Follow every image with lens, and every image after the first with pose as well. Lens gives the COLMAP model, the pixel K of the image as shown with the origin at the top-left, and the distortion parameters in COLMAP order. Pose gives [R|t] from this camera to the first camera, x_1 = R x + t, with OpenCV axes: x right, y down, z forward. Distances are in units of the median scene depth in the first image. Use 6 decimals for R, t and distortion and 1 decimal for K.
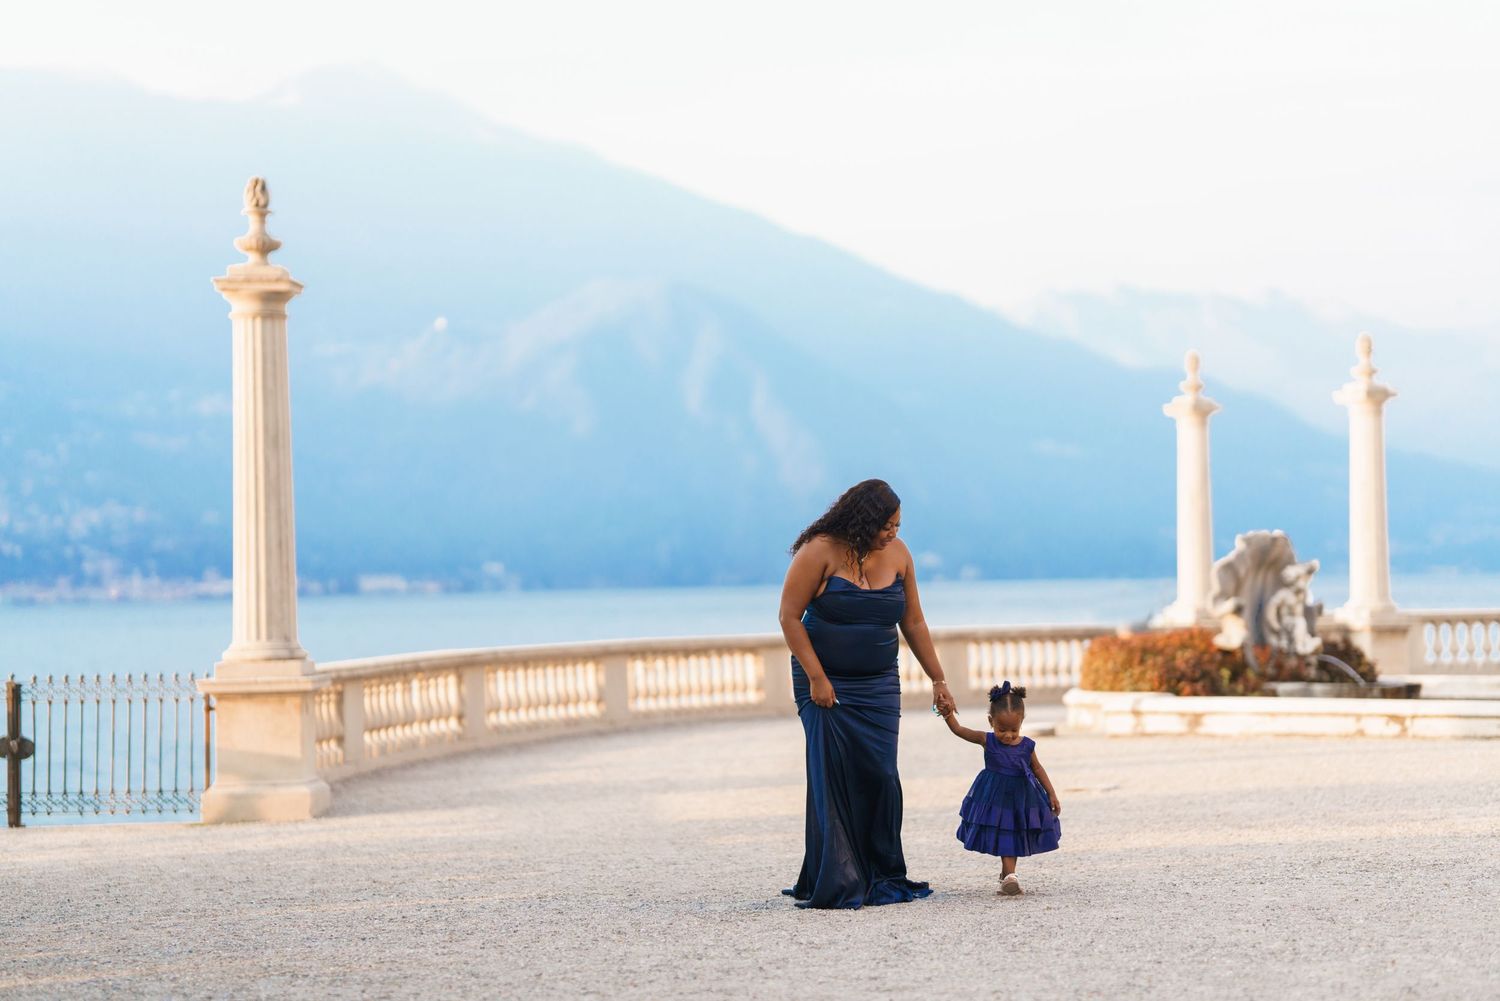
lens RADIAL K [[3733.5, 0, 745.5], [0, 3733.5, 494.2], [0, 0, 1]] dist [0.686567, 0.910732]
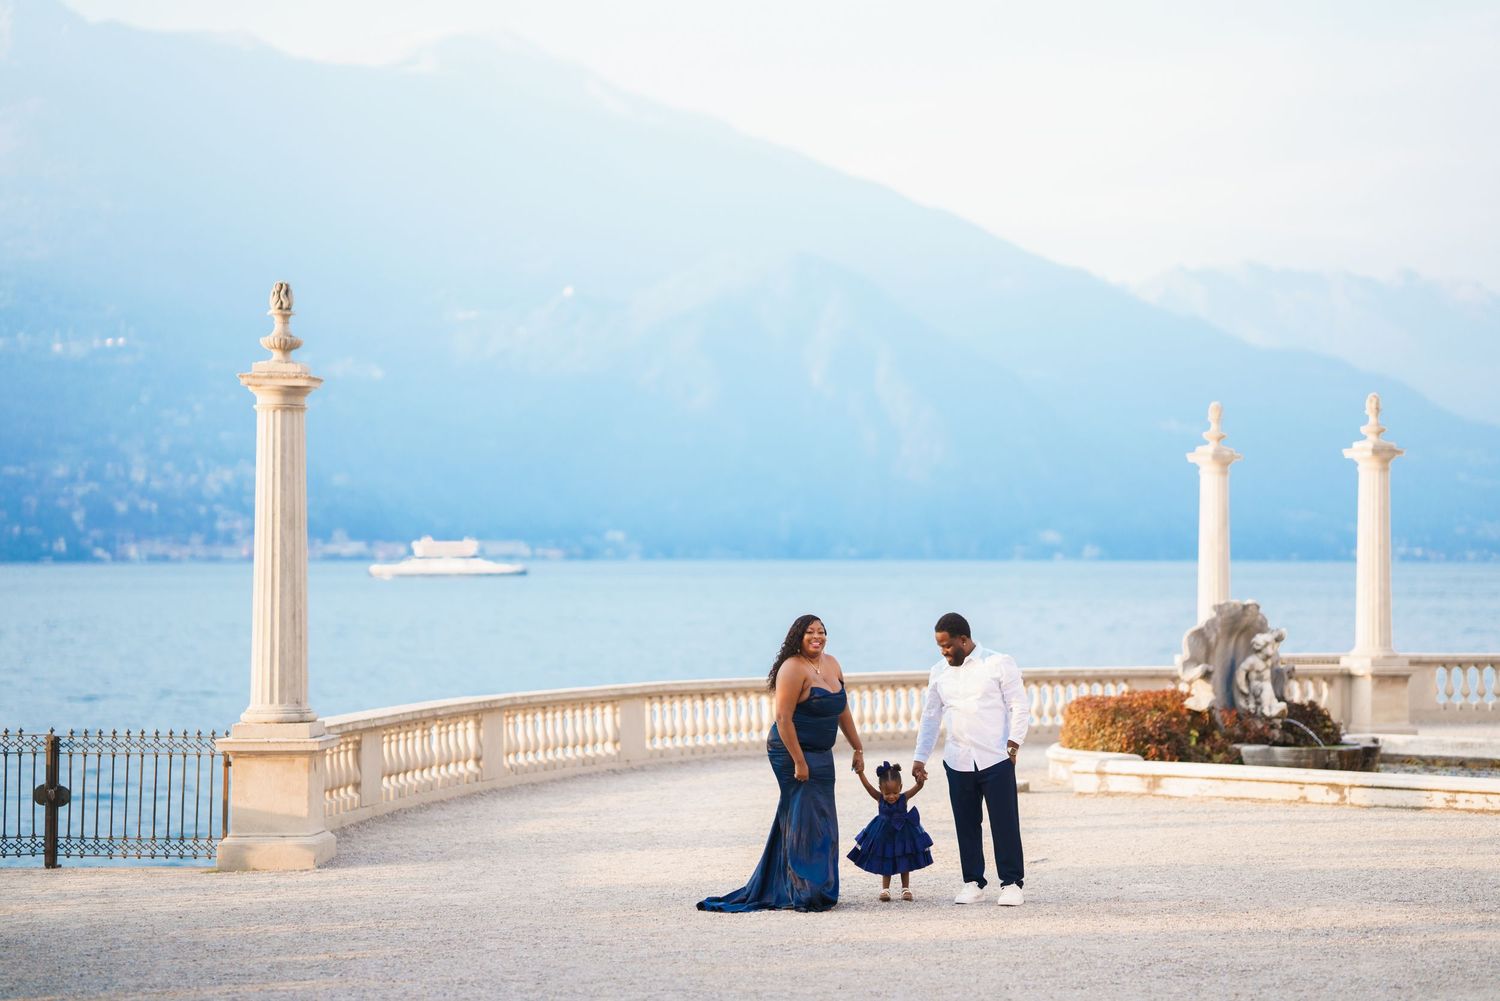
lens RADIAL K [[3726.4, 0, 747.0], [0, 3726.4, 503.0], [0, 0, 1]] dist [0.654636, 1.507158]
pose [[0.999236, 0.021328, -0.032750, 0.036661], [-0.020992, 0.999724, 0.010570, -0.028685], [0.032967, -0.009875, 0.999408, -0.076065]]
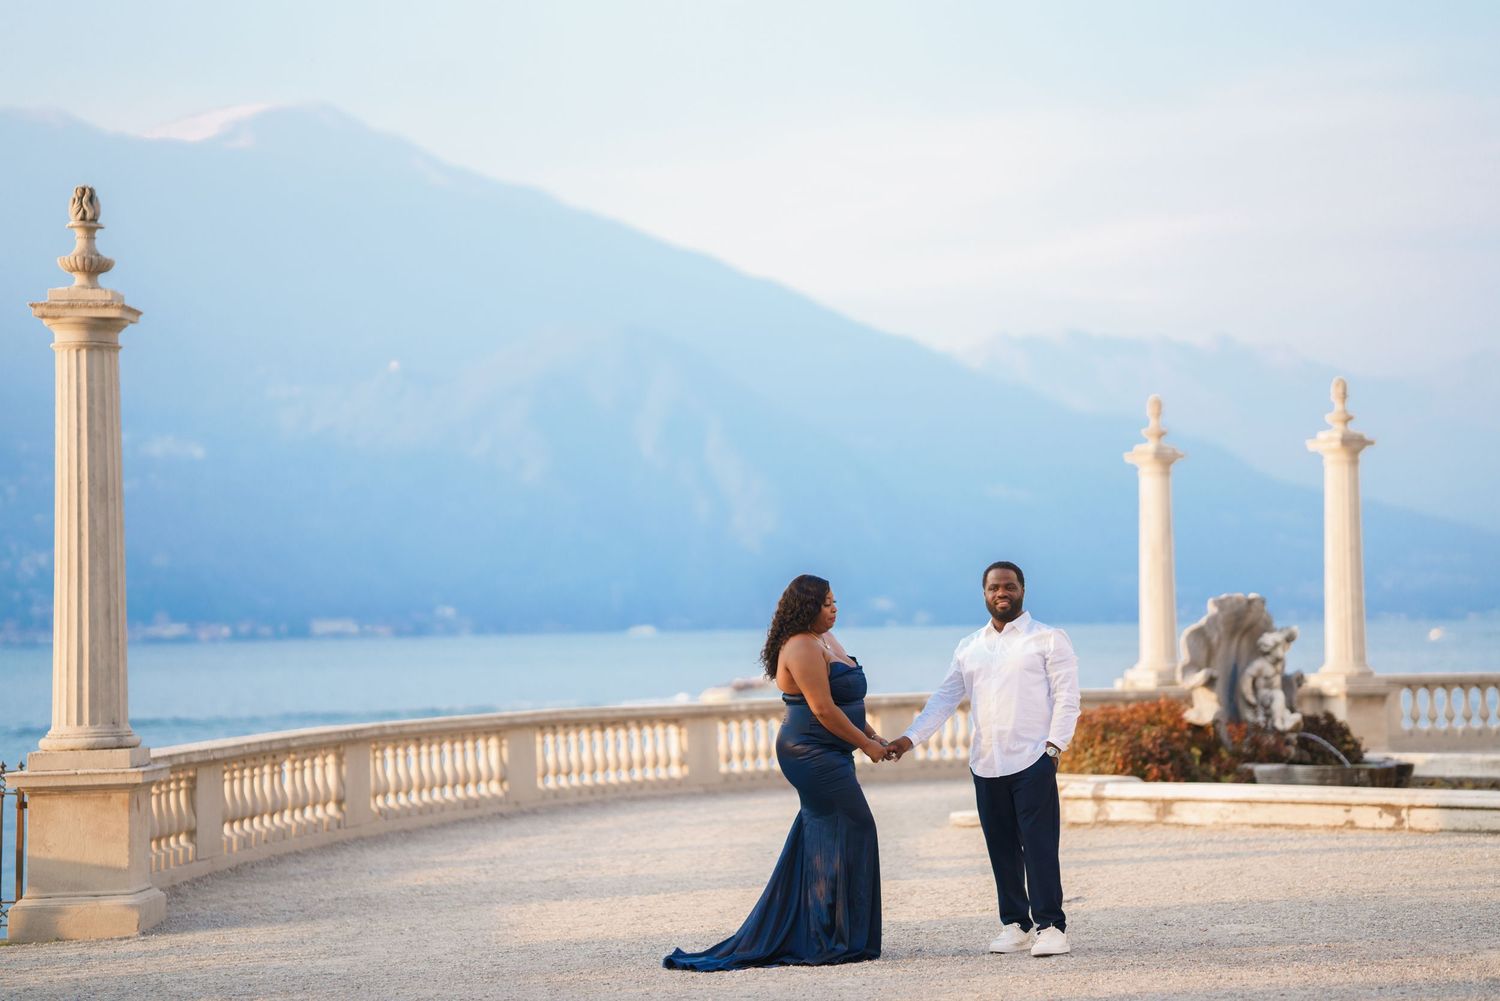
lens RADIAL K [[3726.4, 0, 747.0], [0, 3726.4, 503.0], [0, 0, 1]] dist [0.654636, 1.507158]
pose [[0.999916, 0.003057, 0.012619, 0.009275], [-0.002938, 0.999951, -0.009429, -0.003384], [-0.012647, 0.009391, 0.999876, 0.111920]]
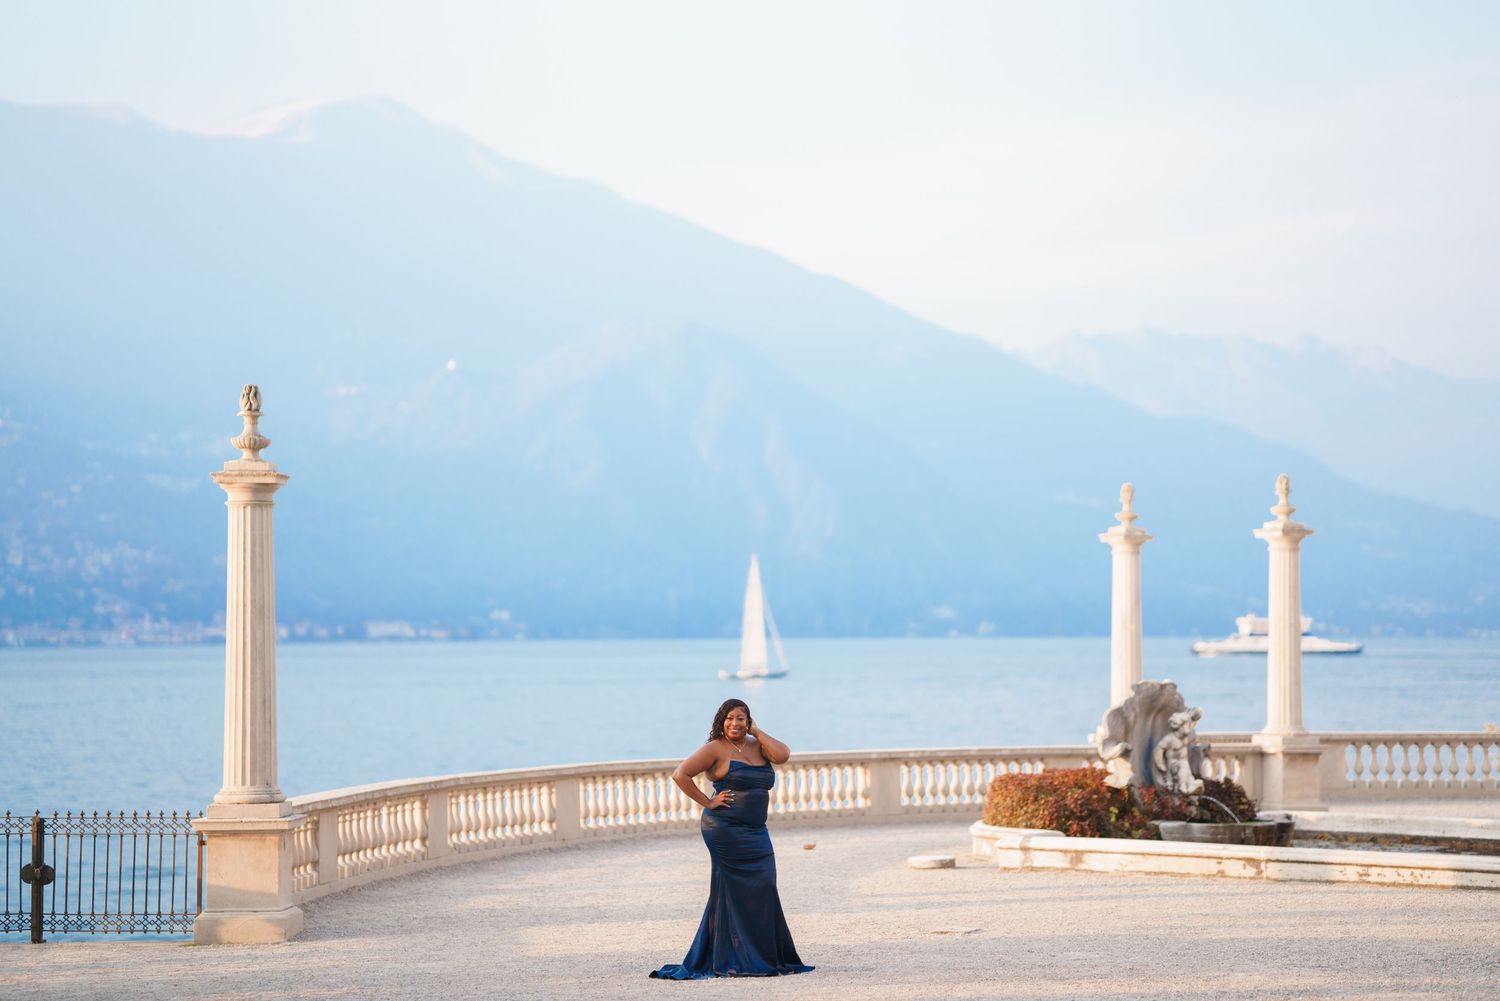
lens RADIAL K [[3800.6, 0, 613.4], [0, 3800.6, 493.4], [0, 0, 1]] dist [0.674344, 0.854854]
pose [[0.999178, 0.012861, -0.038446, 0.024484], [-0.013342, 0.999836, -0.012277, -0.032183], [0.038282, 0.012780, 0.999185, -0.149835]]
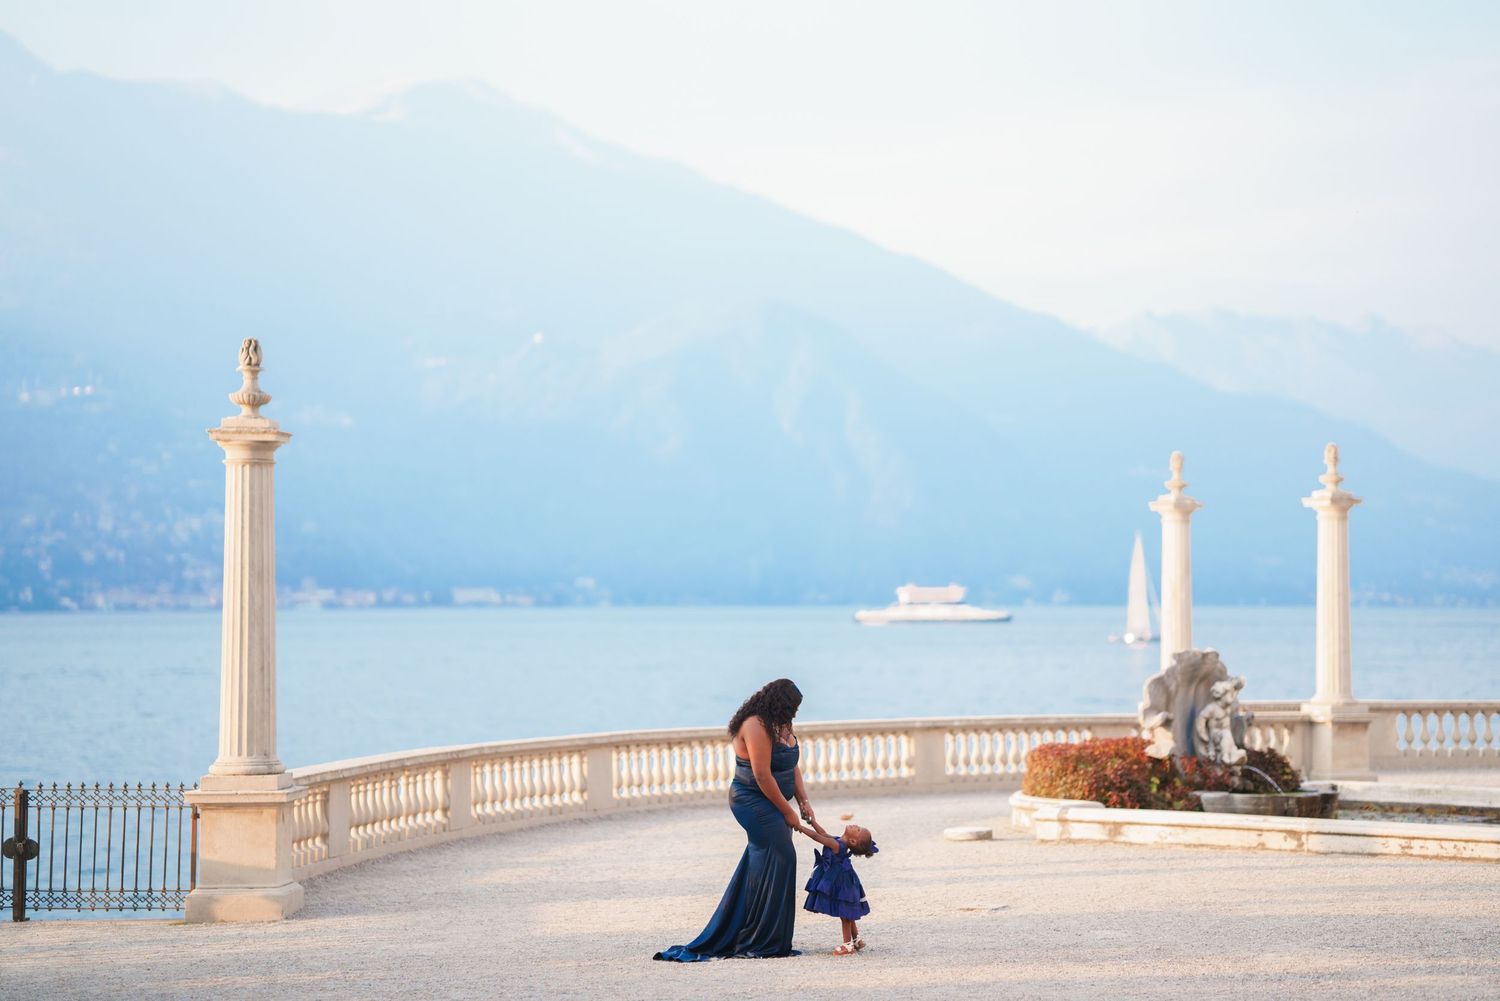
lens RADIAL K [[3726.4, 0, 747.0], [0, 3726.4, 503.0], [0, 0, 1]] dist [0.654636, 1.507158]
pose [[0.999525, 0.018008, -0.025011, 0.038566], [-0.018063, 0.999835, -0.001946, -0.030212], [0.024972, 0.002397, 0.999685, -0.088163]]
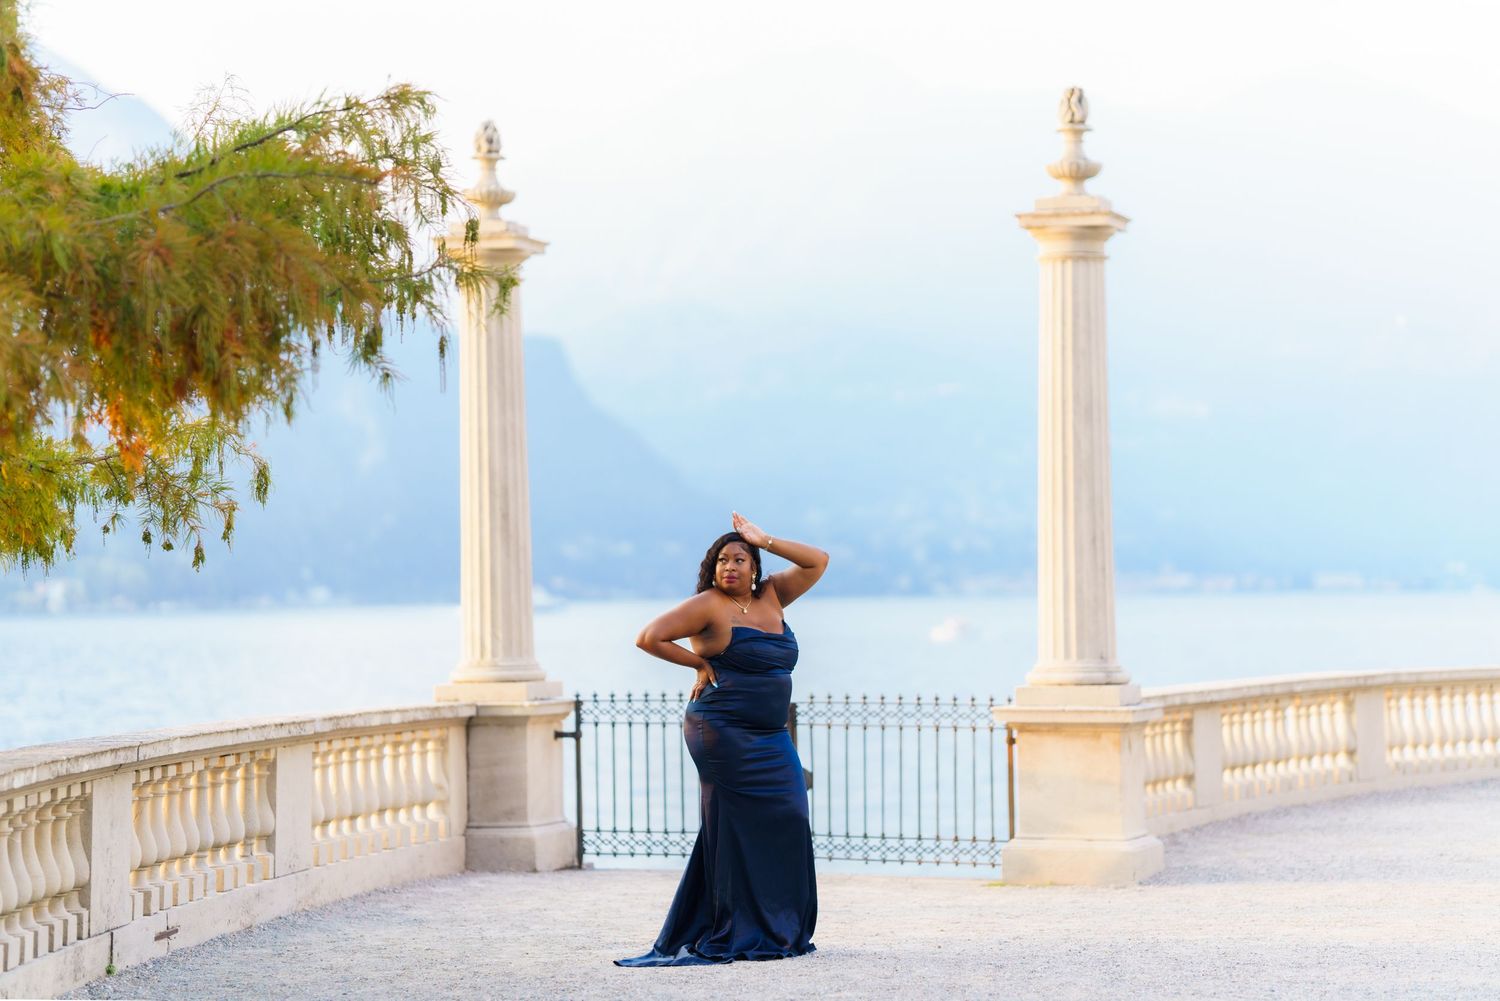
lens RADIAL K [[3595.9, 0, 654.6], [0, 3595.9, 504.4], [0, 0, 1]] dist [0.626390, 0.416357]
pose [[0.960882, 0.001725, -0.276954, 0.001089], [-0.000782, 0.999994, 0.003515, 0.002382], [0.276959, -0.003161, 0.960877, 0.192373]]
